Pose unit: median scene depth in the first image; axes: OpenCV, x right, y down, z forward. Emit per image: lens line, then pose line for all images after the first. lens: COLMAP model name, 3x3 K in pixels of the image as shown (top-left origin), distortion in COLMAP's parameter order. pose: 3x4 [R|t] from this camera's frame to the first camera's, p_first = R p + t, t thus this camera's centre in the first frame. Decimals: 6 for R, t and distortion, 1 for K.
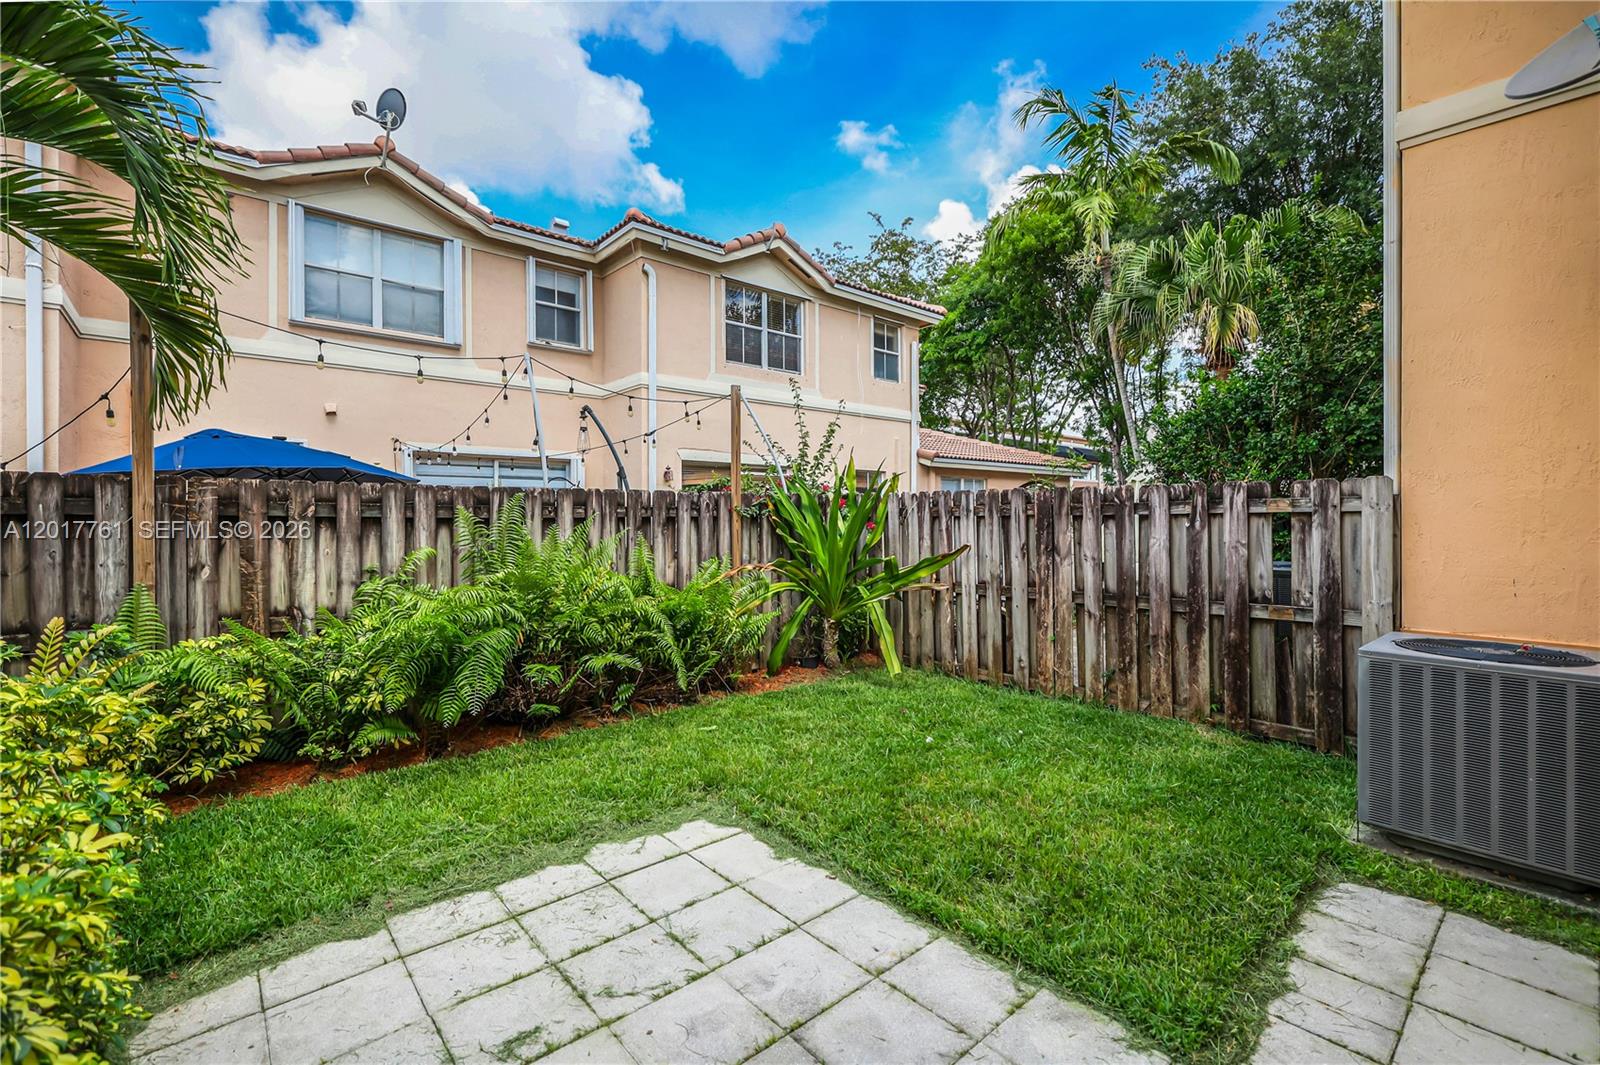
lens RADIAL K [[691.8, 0, 781.3], [0, 691.8, 520.0], [0, 0, 1]] dist [0.000567, 0.000087]
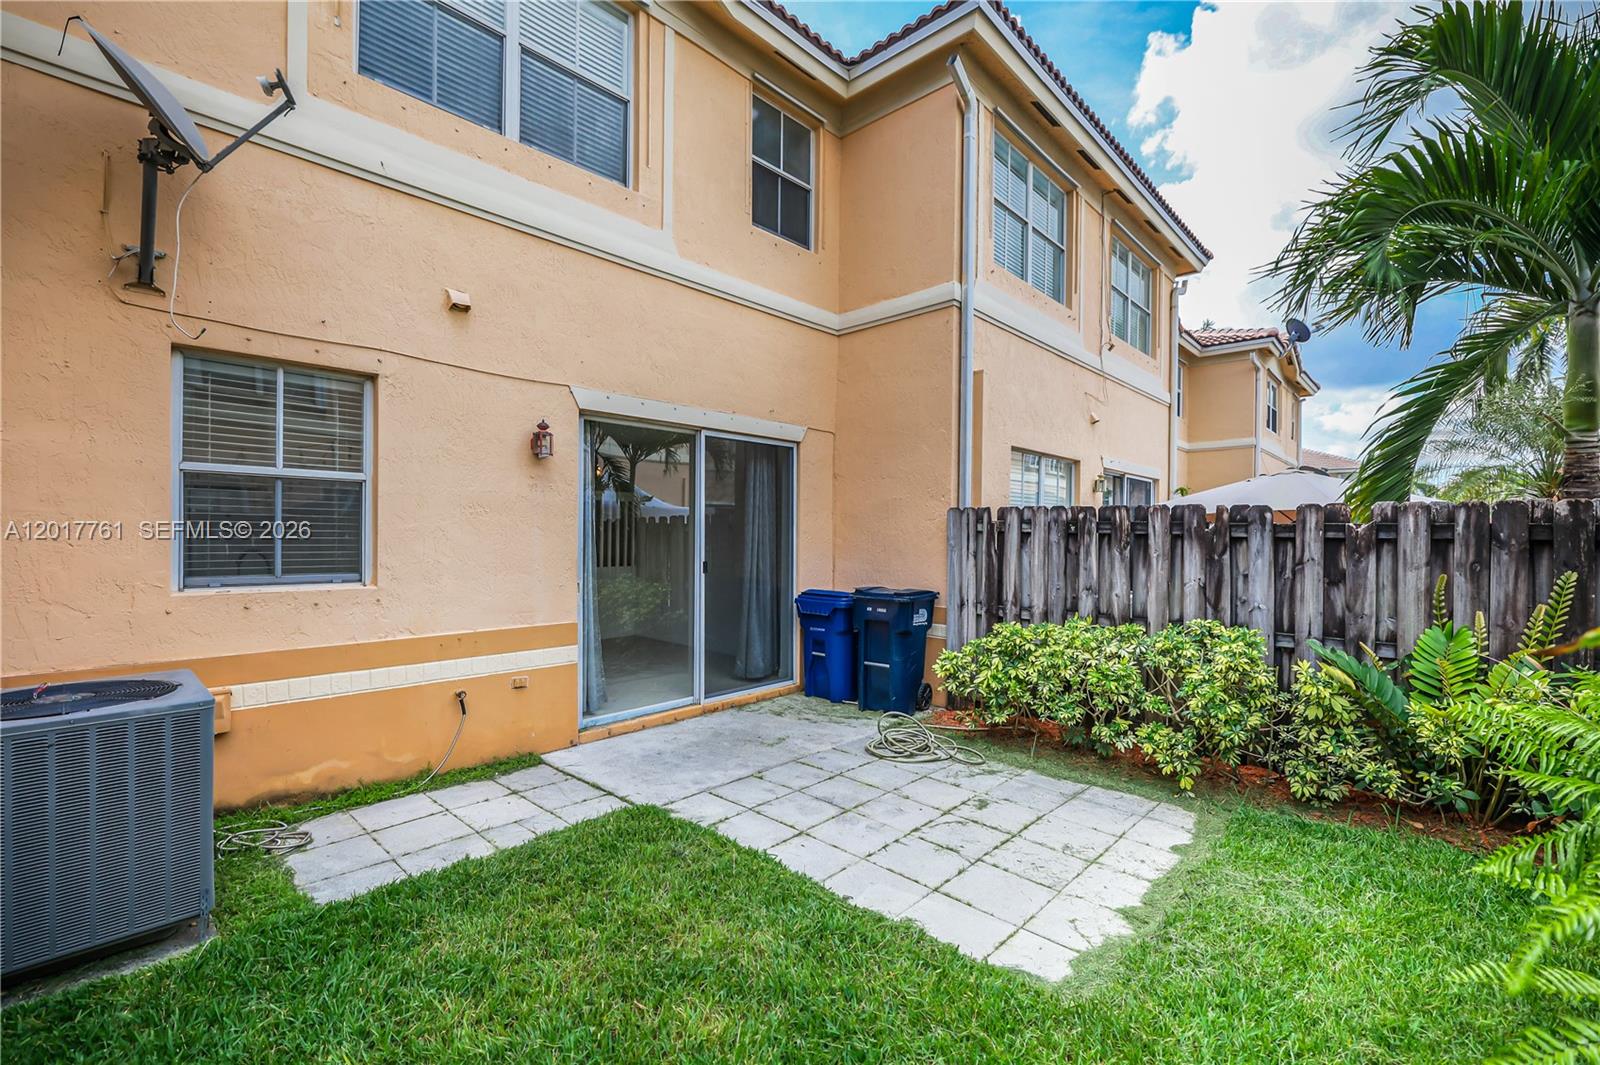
lens RADIAL K [[682.8, 0, 777.9], [0, 682.8, 539.0], [0, 0, 1]] dist [0.001501, 0.000061]
pose [[-0.994936, -0.004358, -0.100416, 0.167161], [-0.005019, 0.999967, 0.006333, -0.005734], [0.100385, 0.006805, -0.994925, 1.202483]]
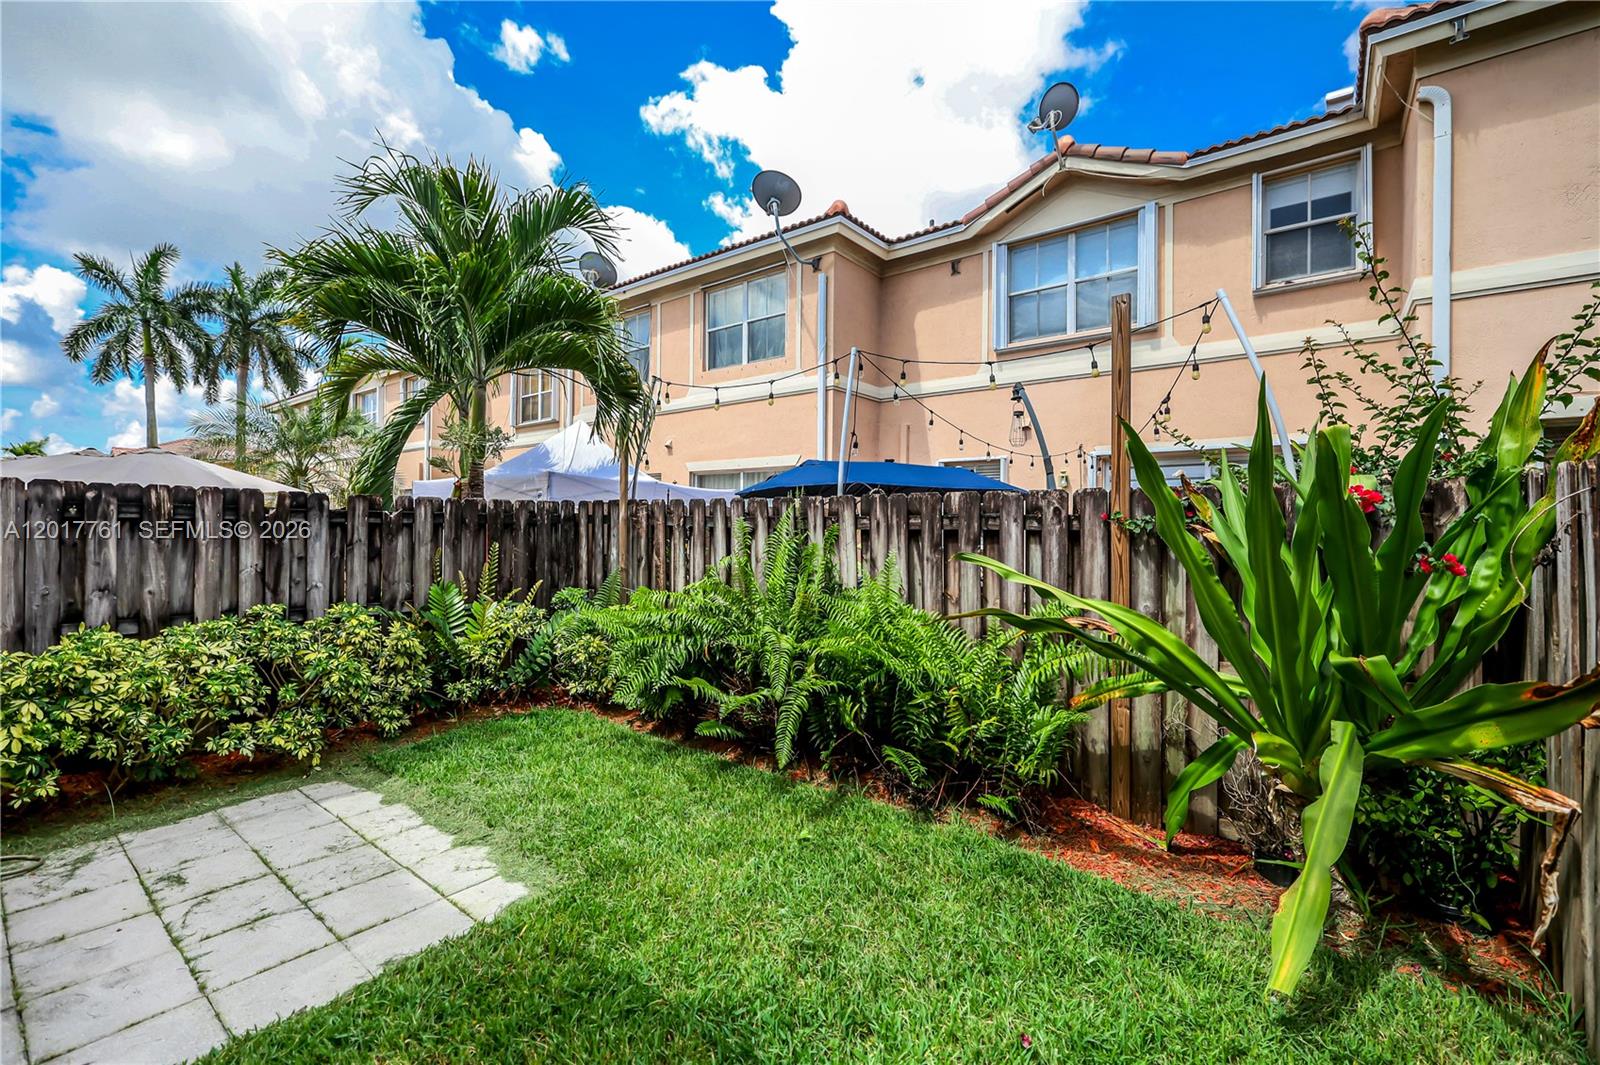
lens RADIAL K [[671.0, 0, 782.7], [0, 671.0, 521.8], [0, 0, 1]] dist [0.000015, -0.000157]
pose [[0.198346, 0.002263, -0.980129, 0.542472], [-0.009886, 0.999951, 0.000308, -0.013355], [0.980082, 0.009628, 0.198359, 0.832344]]
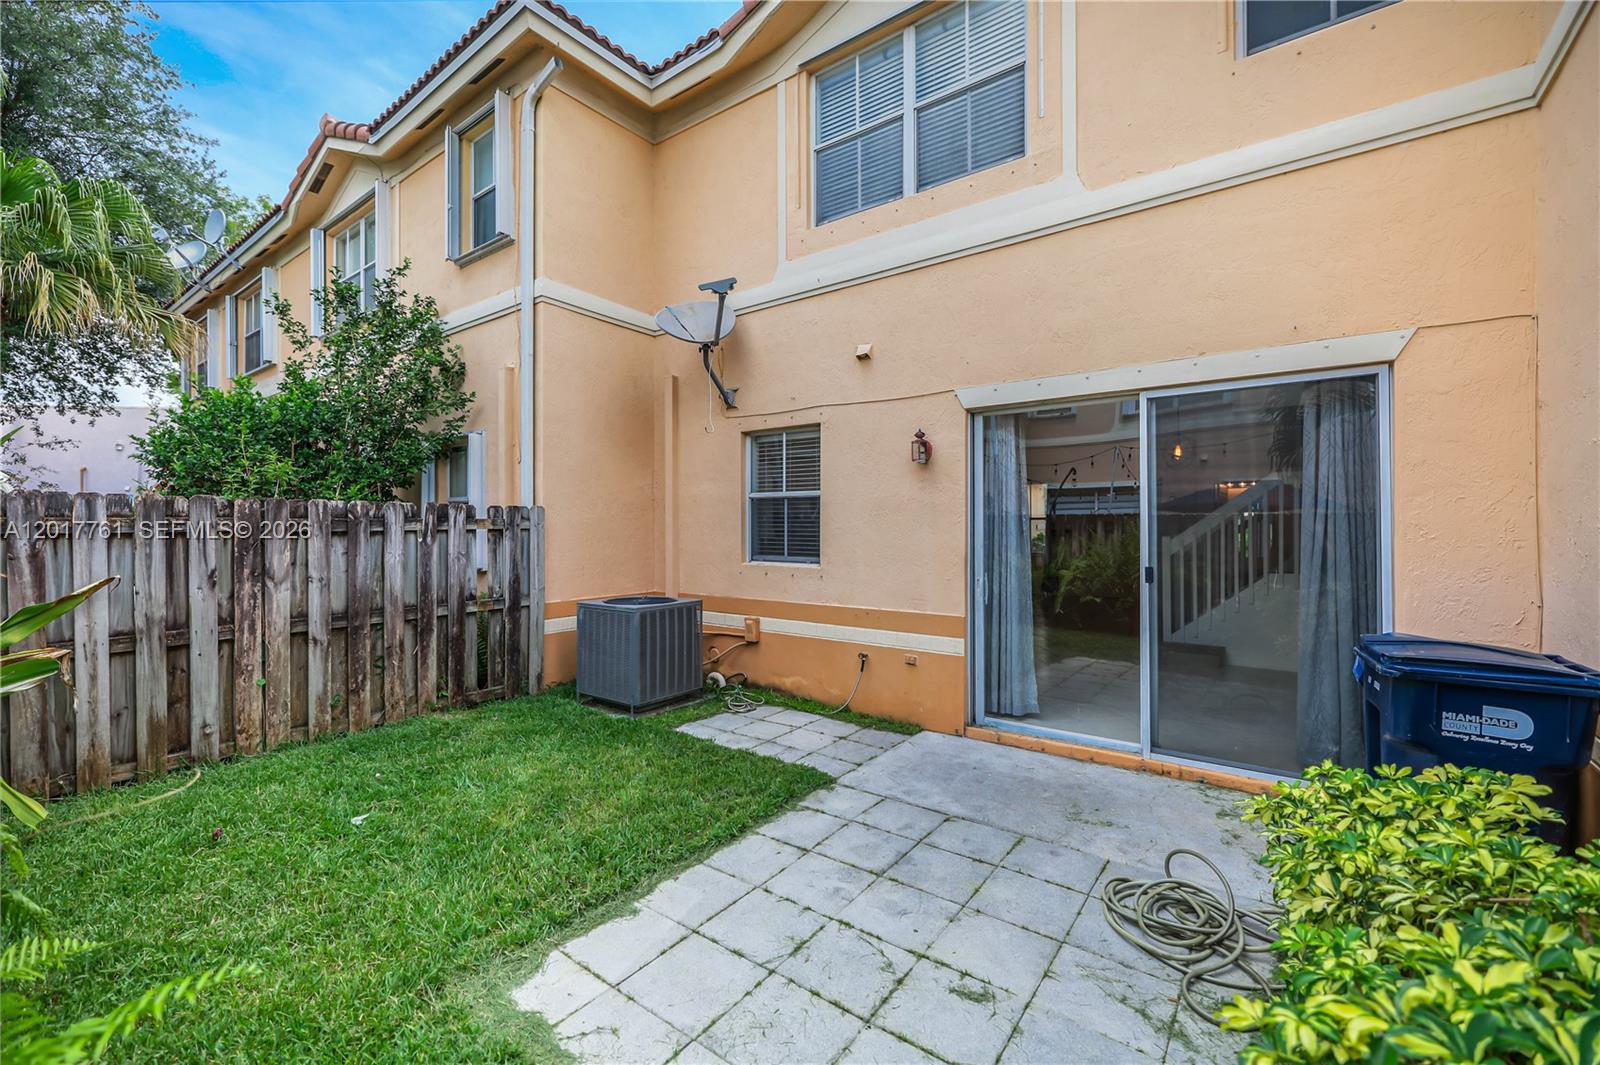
lens RADIAL K [[671.0, 0, 782.7], [0, 671.0, 521.8], [0, 0, 1]] dist [0.000015, -0.000157]
pose [[-0.214947, 0.009140, 0.976583, -0.590509], [0.003206, 0.999957, -0.008653, -0.011040], [-0.976620, 0.001271, -0.214968, 0.646663]]
